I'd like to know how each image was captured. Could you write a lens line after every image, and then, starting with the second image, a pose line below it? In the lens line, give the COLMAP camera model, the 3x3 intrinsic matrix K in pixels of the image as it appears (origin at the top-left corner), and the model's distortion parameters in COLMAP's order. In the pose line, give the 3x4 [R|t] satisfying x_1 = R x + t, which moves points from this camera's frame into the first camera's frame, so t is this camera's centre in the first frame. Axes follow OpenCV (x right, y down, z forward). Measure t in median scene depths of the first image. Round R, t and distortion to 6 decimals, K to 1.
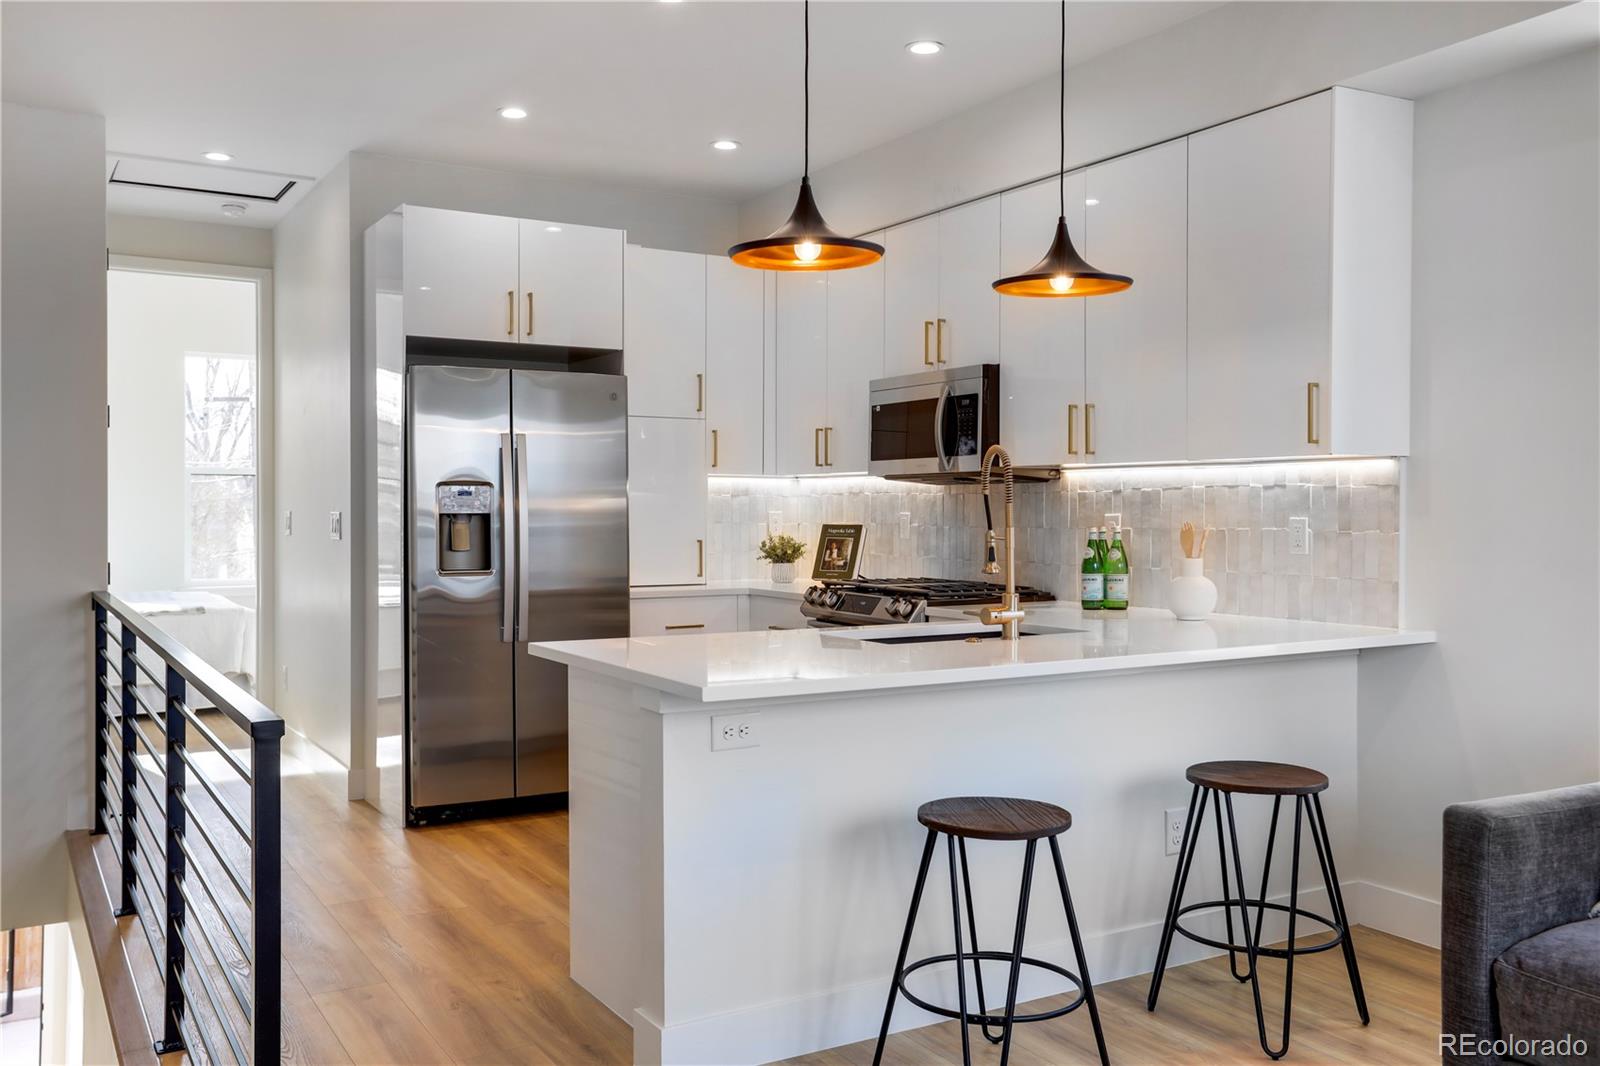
lens RADIAL K [[1343.7, 0, 803.4], [0, 1343.7, 529.5], [0, 0, 1]] dist [-0.005552, -0.000721]
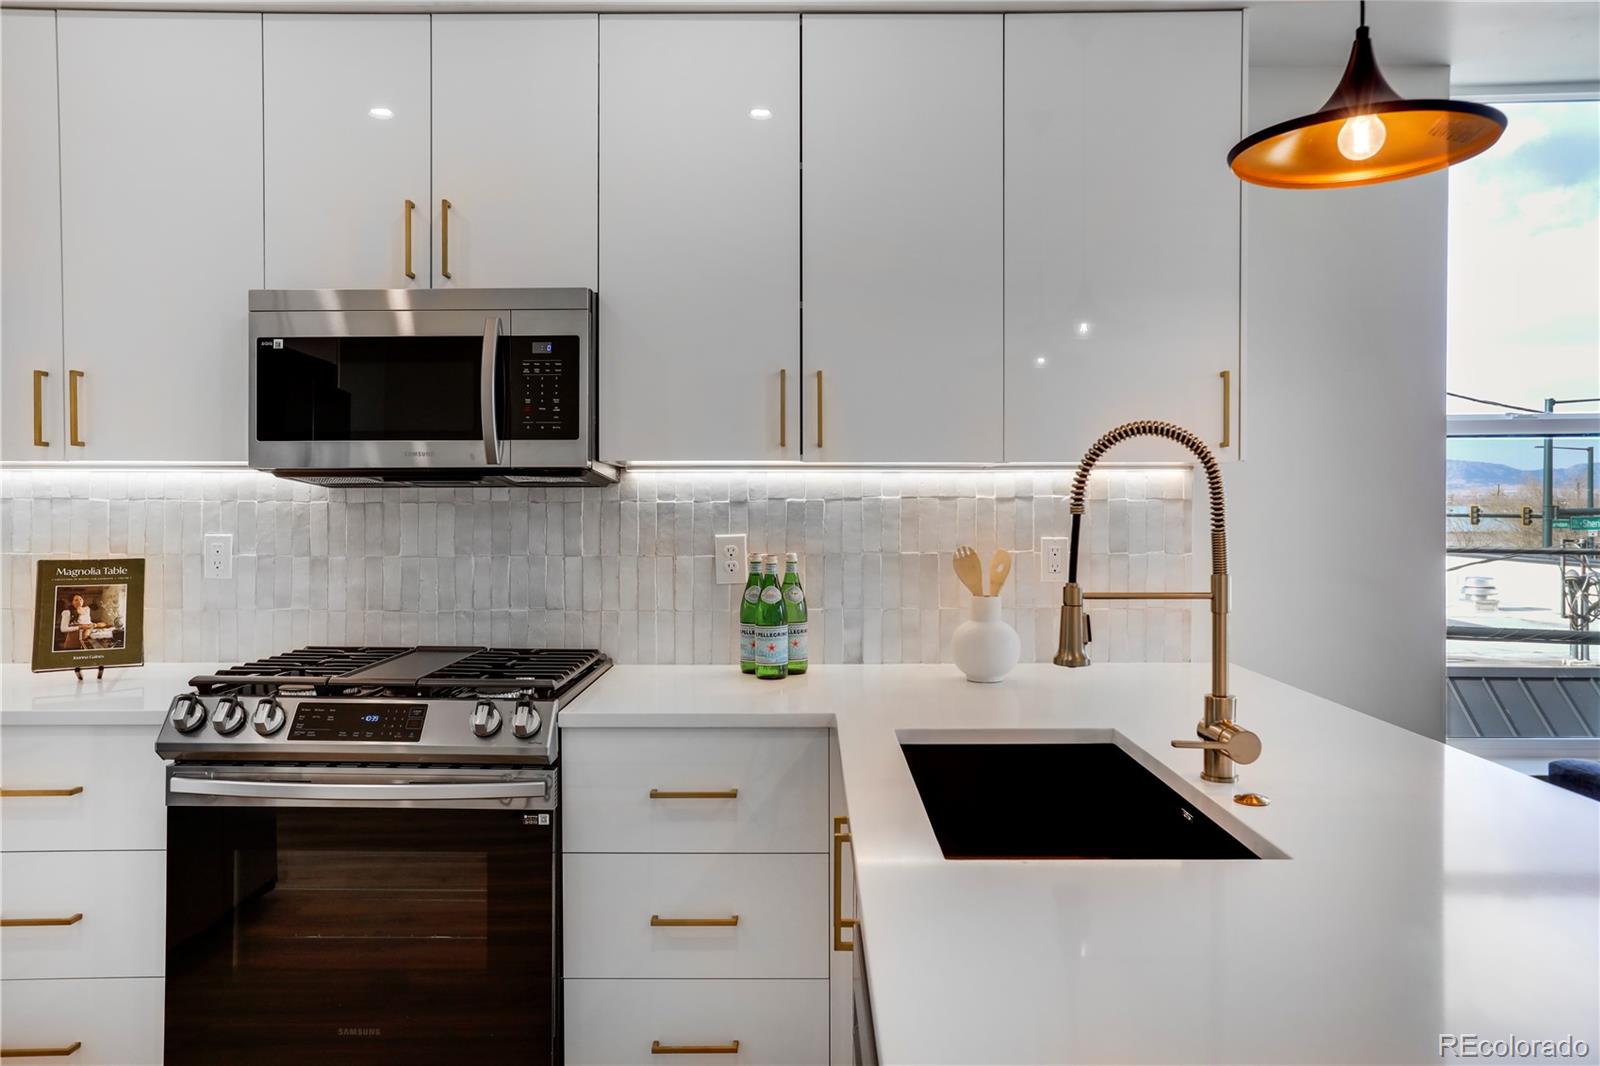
lens RADIAL K [[1069.2, 0, 788.3], [0, 1069.2, 507.6], [0, 0, 1]] dist [-0.004902, -0.000481]
pose [[0.526861, 0.000522, 0.849951, -0.197580], [0.014415, 0.999850, -0.009549, -0.017286], [-0.849829, 0.017284, 0.526775, 0.598546]]
